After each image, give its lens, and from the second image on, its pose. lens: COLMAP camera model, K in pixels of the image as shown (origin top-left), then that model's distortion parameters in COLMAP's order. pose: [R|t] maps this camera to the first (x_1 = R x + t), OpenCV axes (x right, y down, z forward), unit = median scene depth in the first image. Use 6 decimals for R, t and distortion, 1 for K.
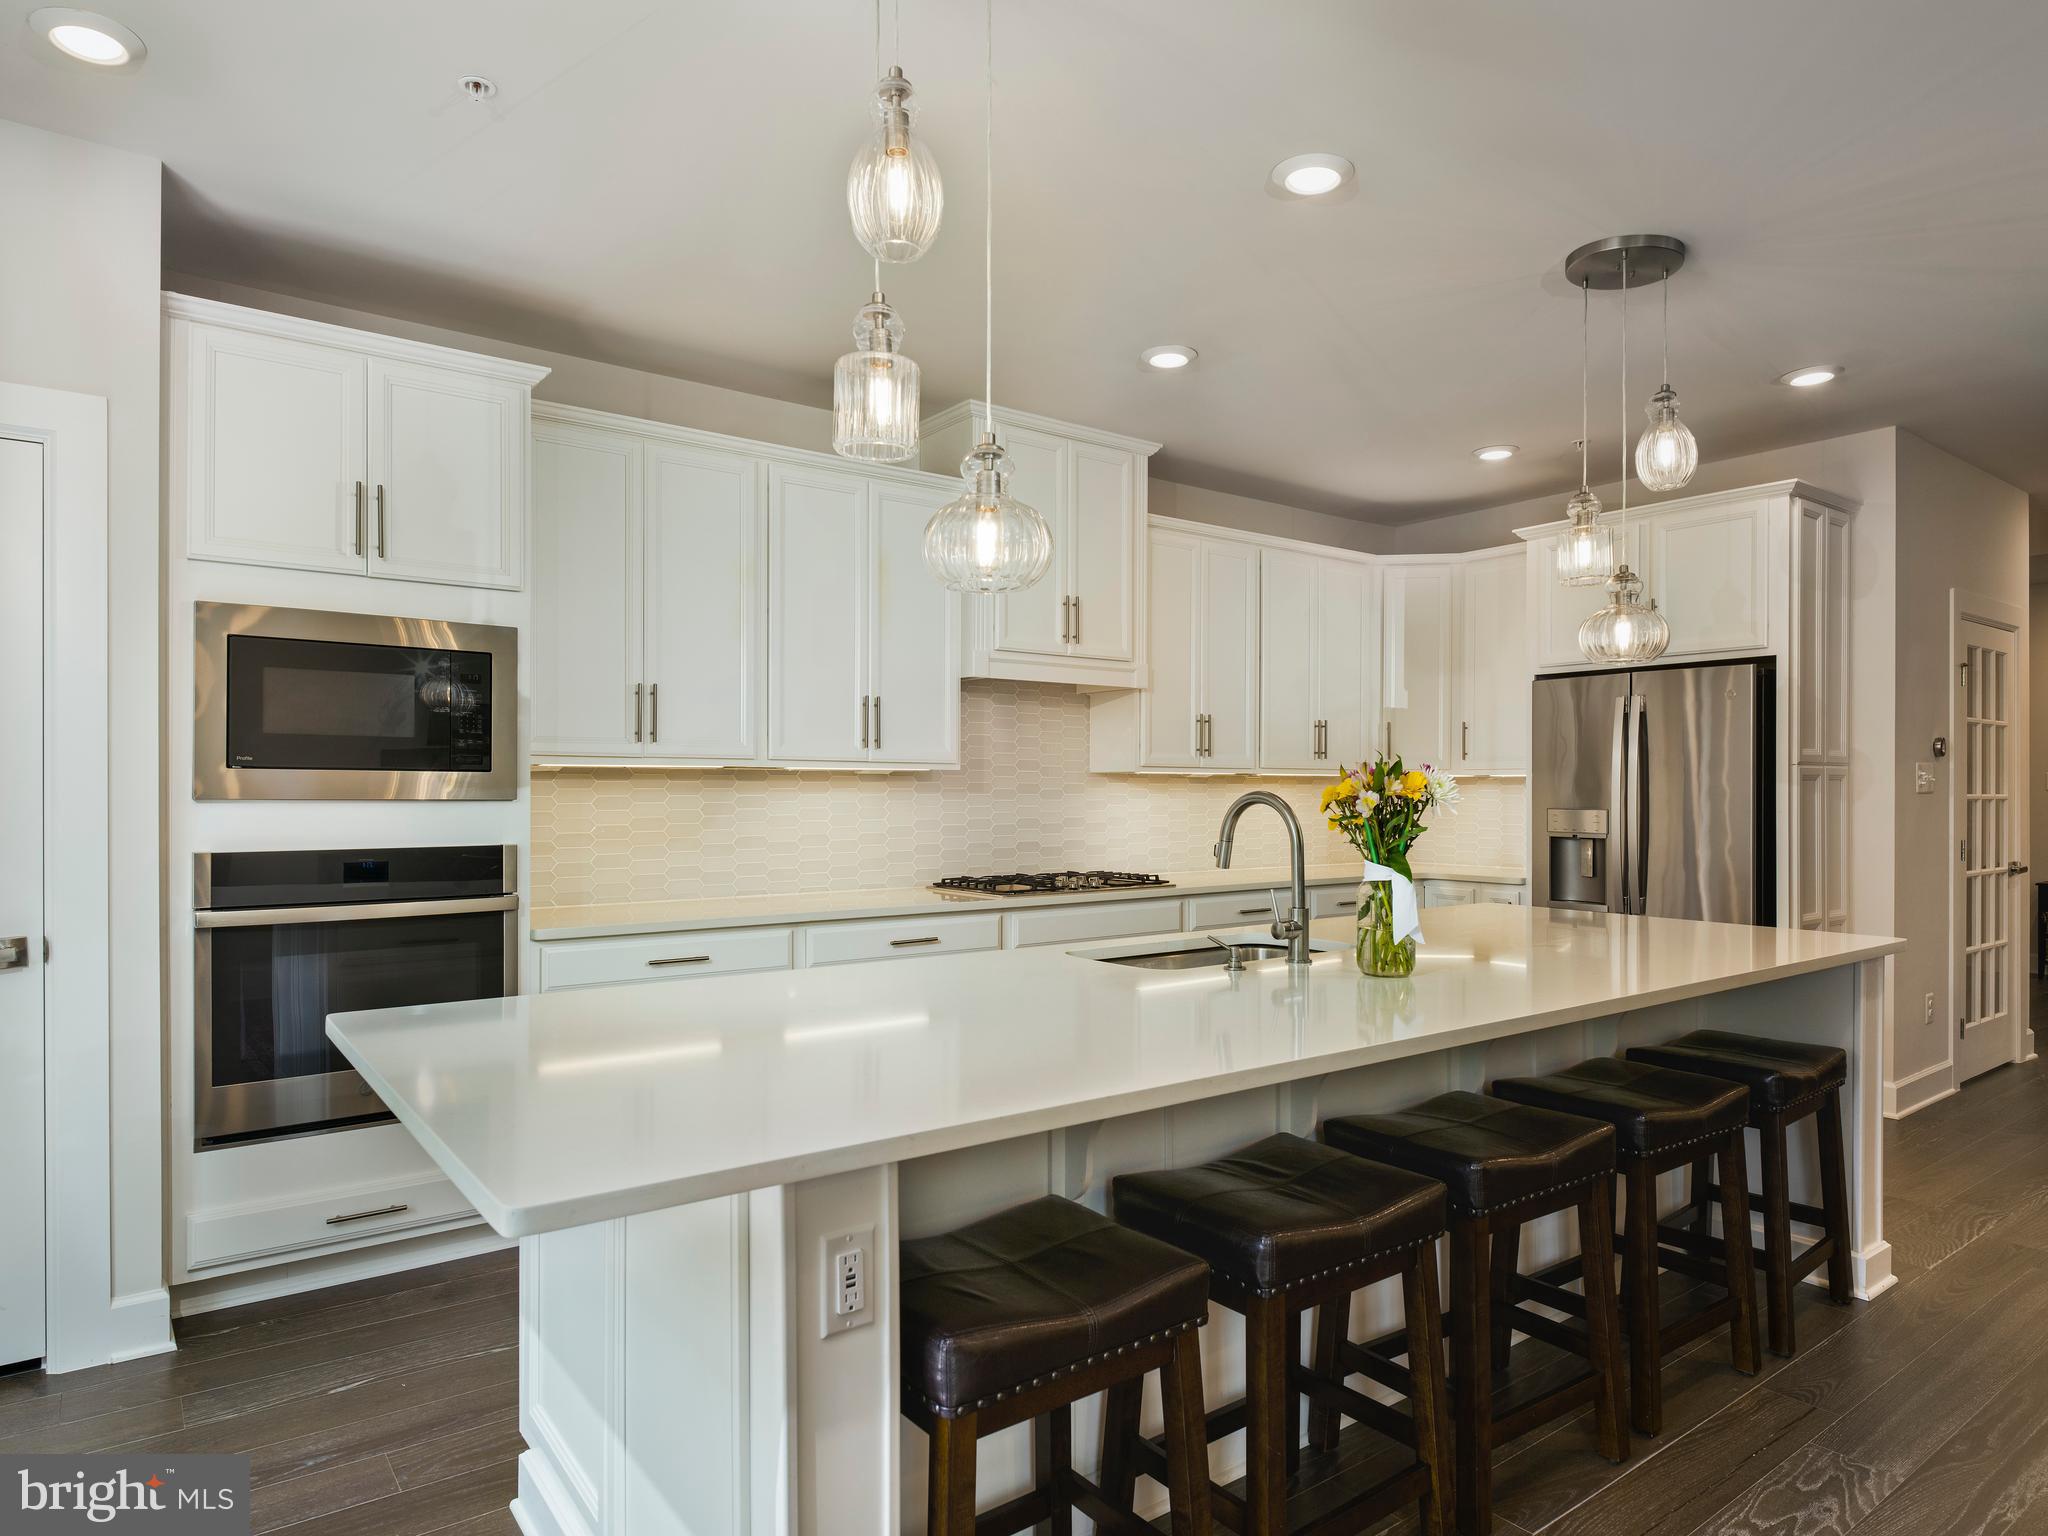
lens RADIAL K [[1156.3, 0, 1120.3], [0, 1156.3, 776.7], [0, 0, 1]] dist [0.003711, 0.000005]
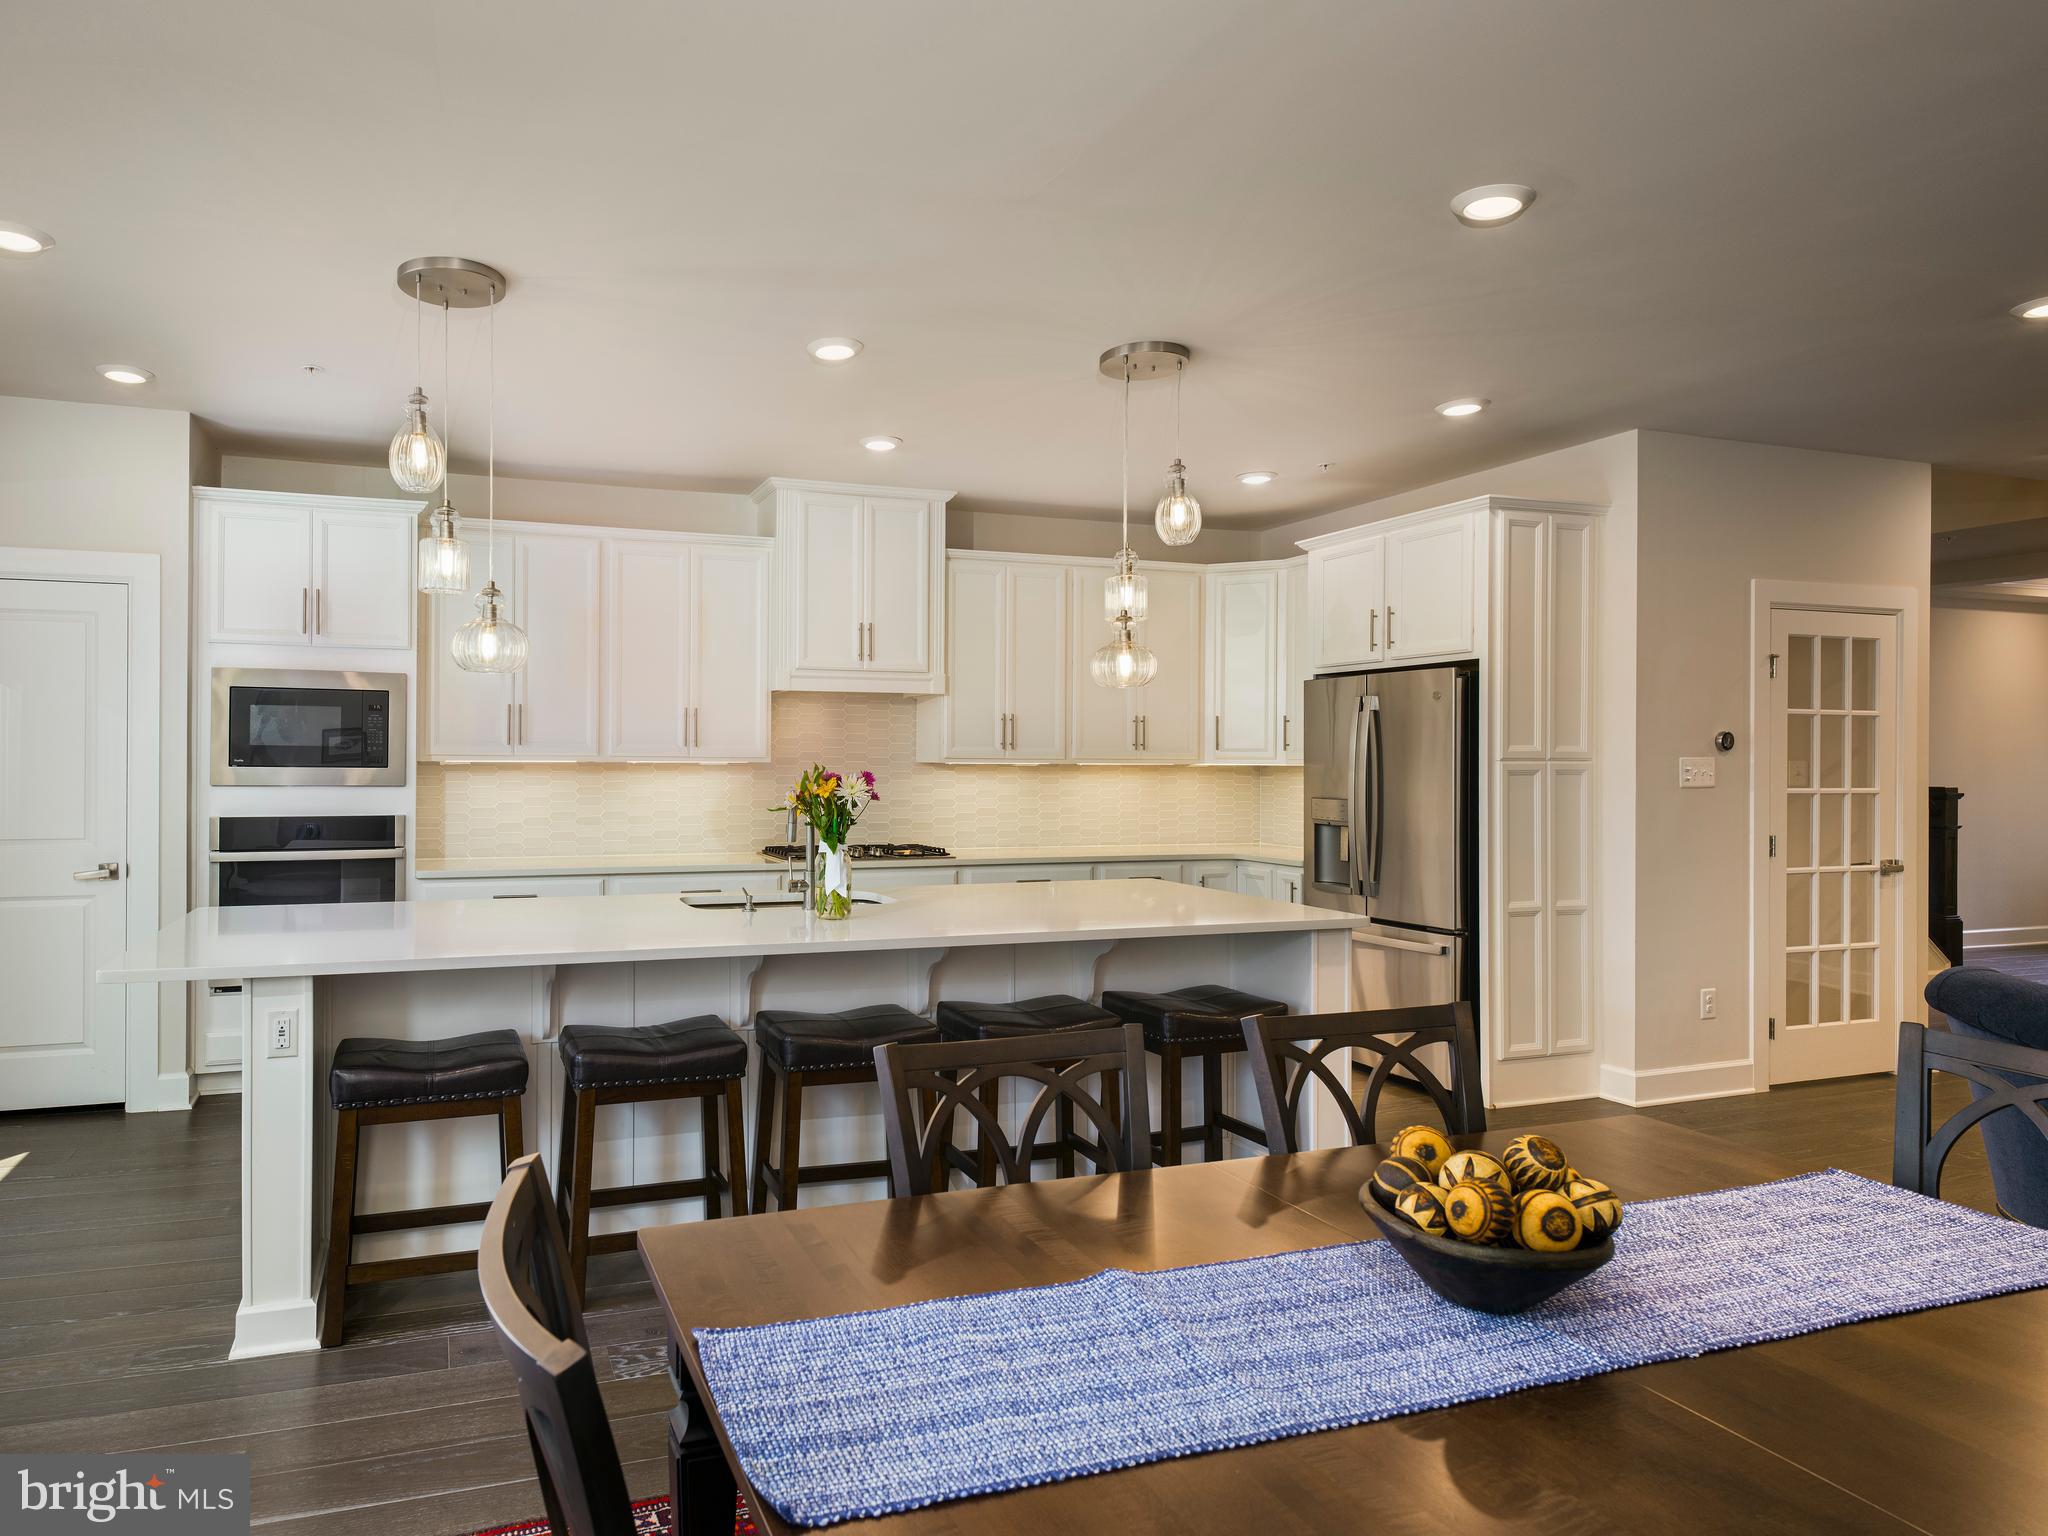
lens RADIAL K [[1243.9, 0, 1034.2], [0, 1243.9, 738.8], [0, 0, 1]] dist [0.020732, -0.000129]
pose [[0.955413, 0.000770, -0.295271, 0.572770], [-0.001857, 0.999992, -0.003401, -0.028905], [0.295266, 0.003797, 0.955408, -0.251727]]
